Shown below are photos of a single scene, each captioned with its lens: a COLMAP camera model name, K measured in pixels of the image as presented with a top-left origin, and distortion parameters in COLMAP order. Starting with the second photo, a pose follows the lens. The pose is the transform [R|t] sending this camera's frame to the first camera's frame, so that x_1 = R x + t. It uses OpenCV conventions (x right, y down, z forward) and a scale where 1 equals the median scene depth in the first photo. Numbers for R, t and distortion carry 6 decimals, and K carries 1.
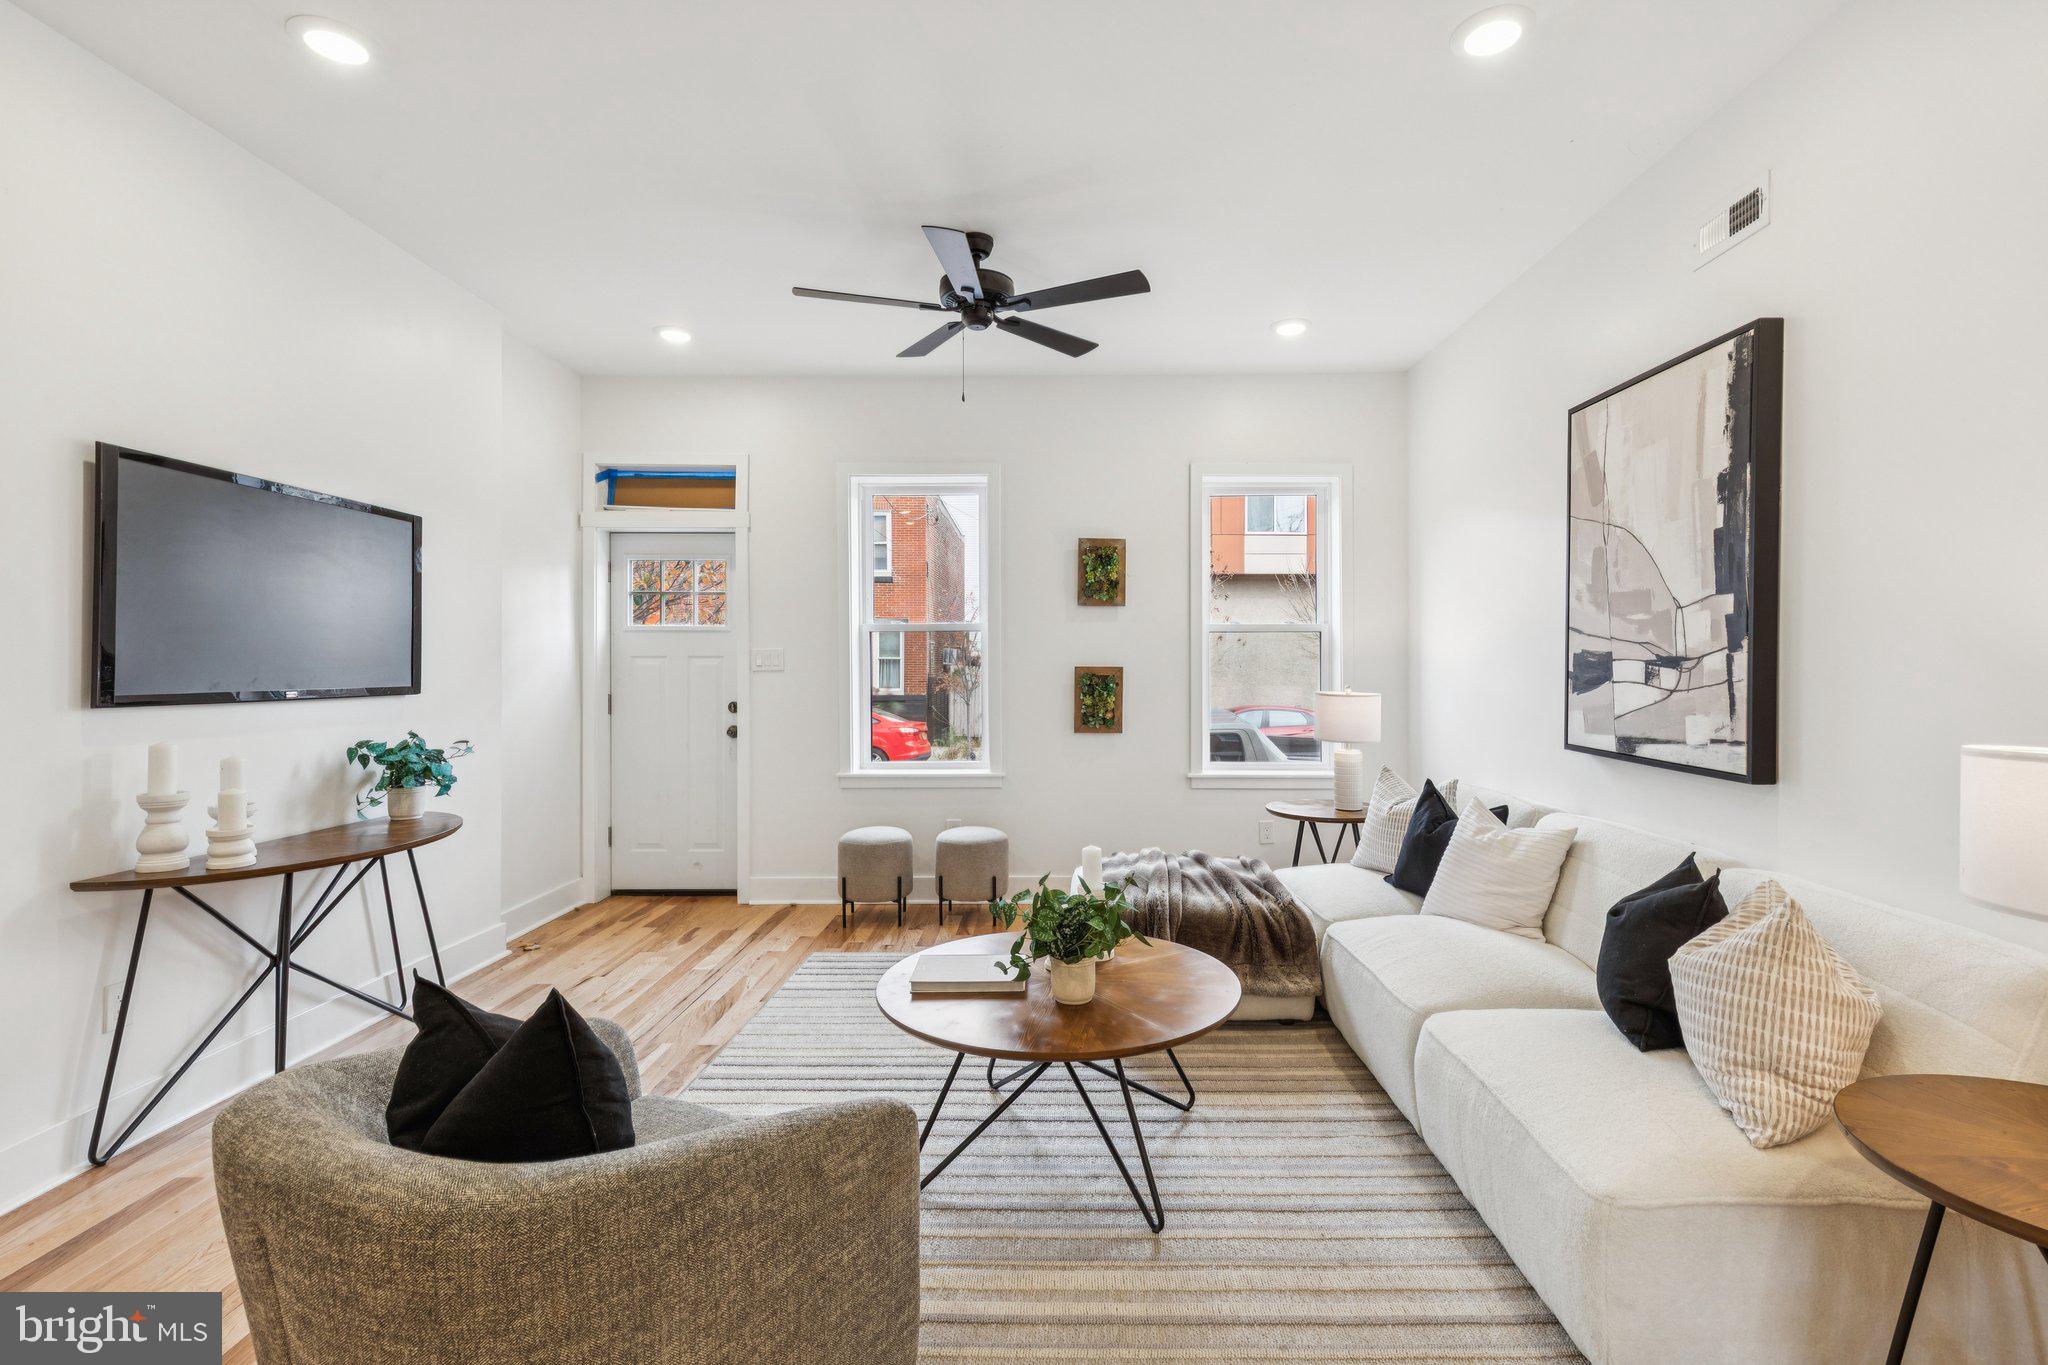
lens RADIAL K [[932.6, 0, 1063.6], [0, 932.6, 664.9], [0, 0, 1]] dist [0.010808, -0.001932]
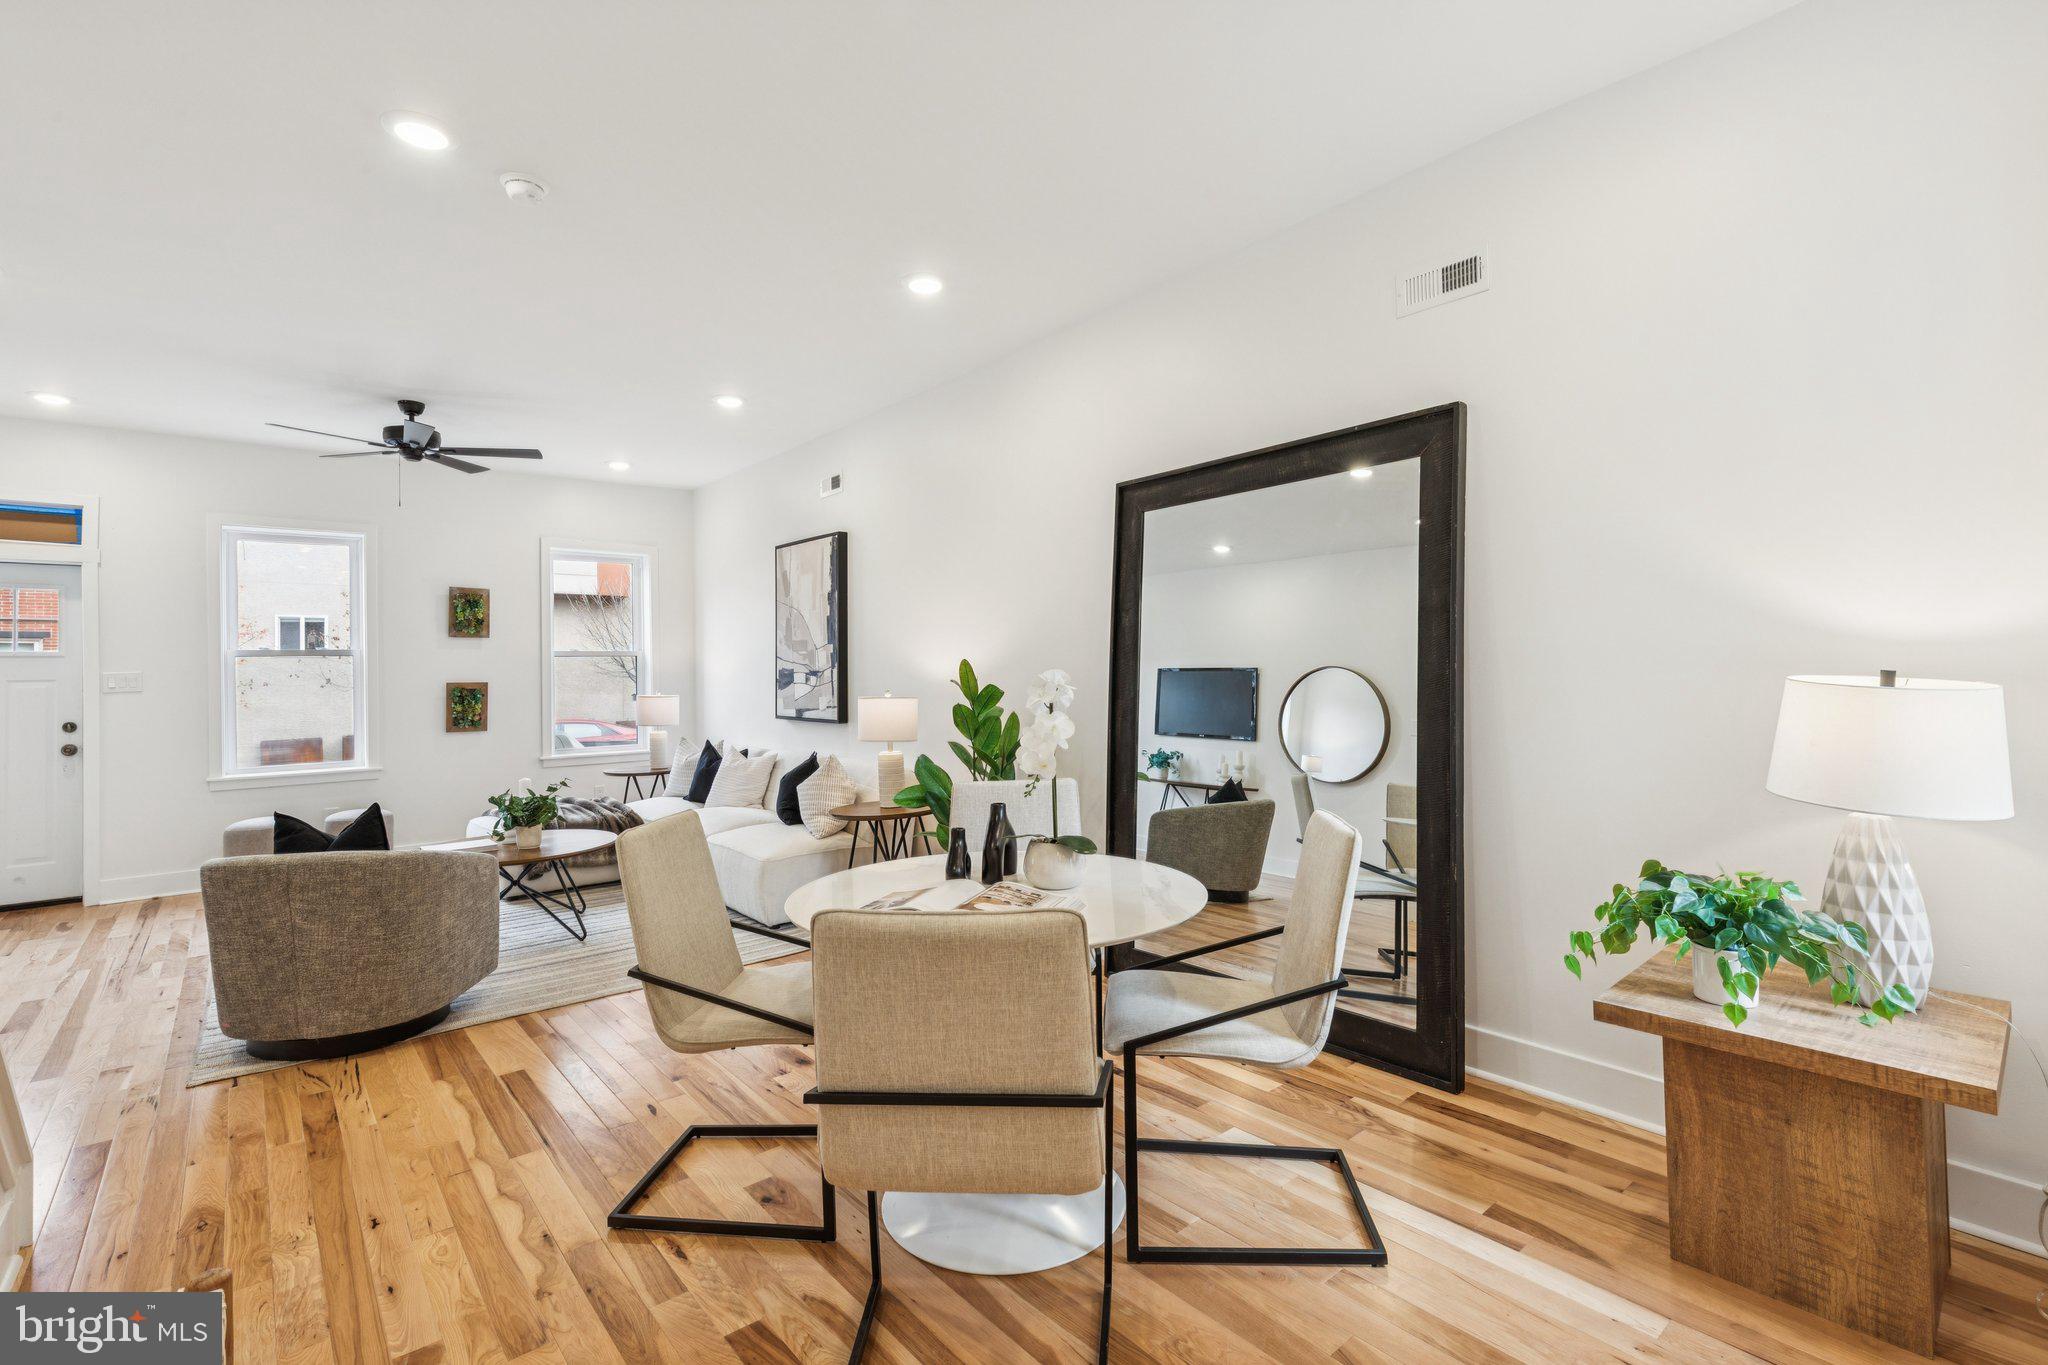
lens RADIAL K [[932.6, 0, 1019.7], [0, 932.6, 658.2], [0, 0, 1]] dist [0.010808, -0.001932]
pose [[0.770395, -0.002144, 0.637563, -0.316440], [0.017562, 0.999686, -0.017859, 0.007461], [-0.637325, 0.024955, 0.770191, -0.834205]]
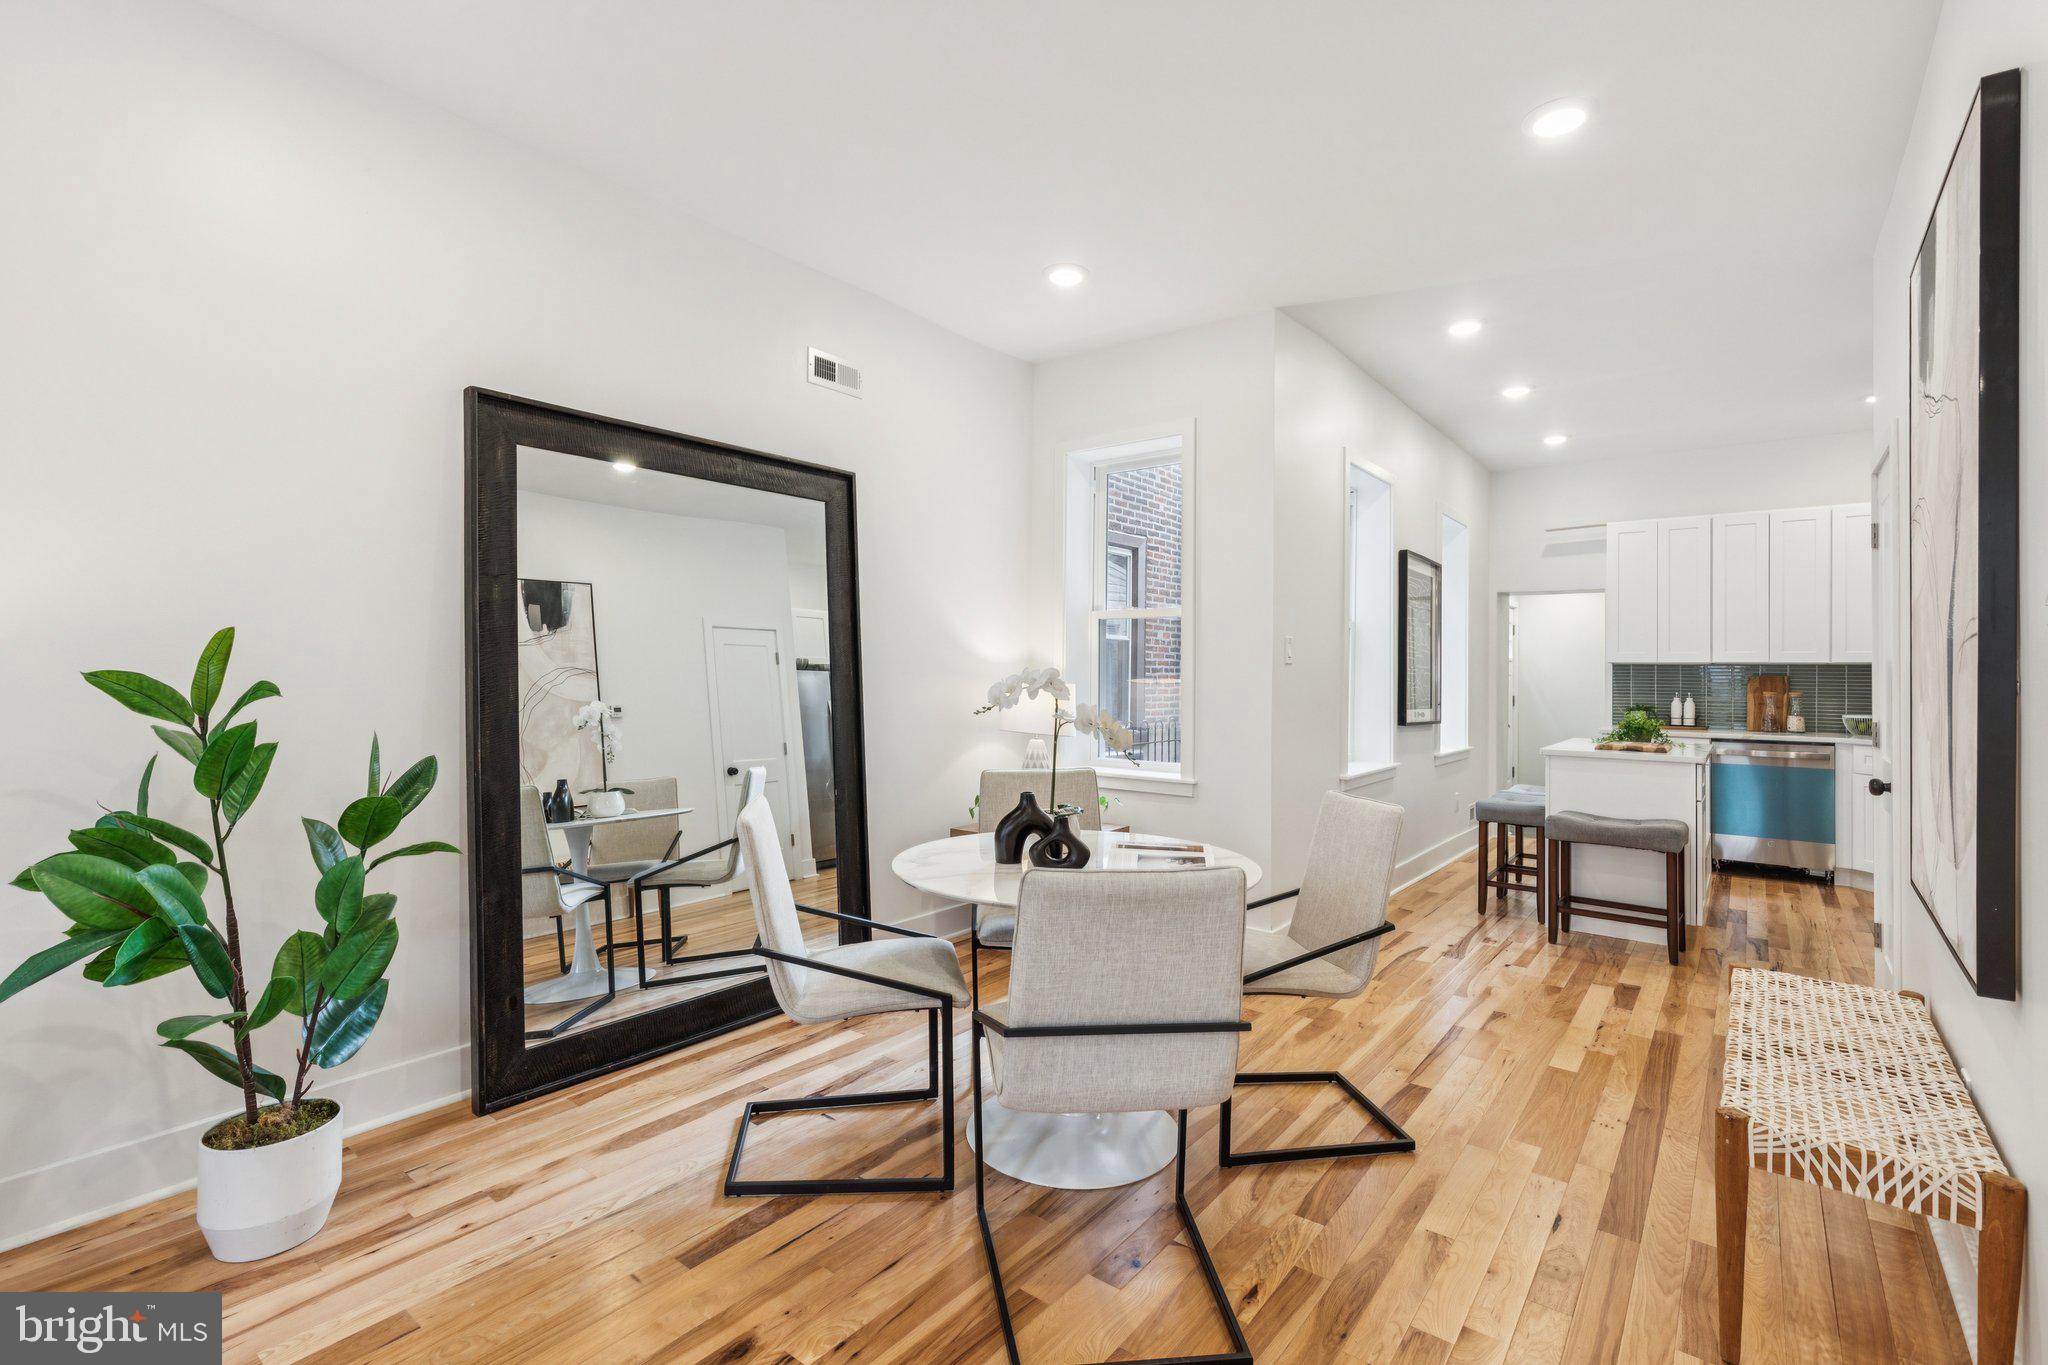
lens RADIAL K [[932.6, 0, 1029.3], [0, 932.6, 667.1], [0, 0, 1]] dist [0.010808, -0.001932]
pose [[-0.790065, -0.004395, 0.613007, -0.336703], [-0.010685, 0.999921, -0.006602, 0.008589], [-0.612930, -0.011766, -0.790050, 0.341687]]
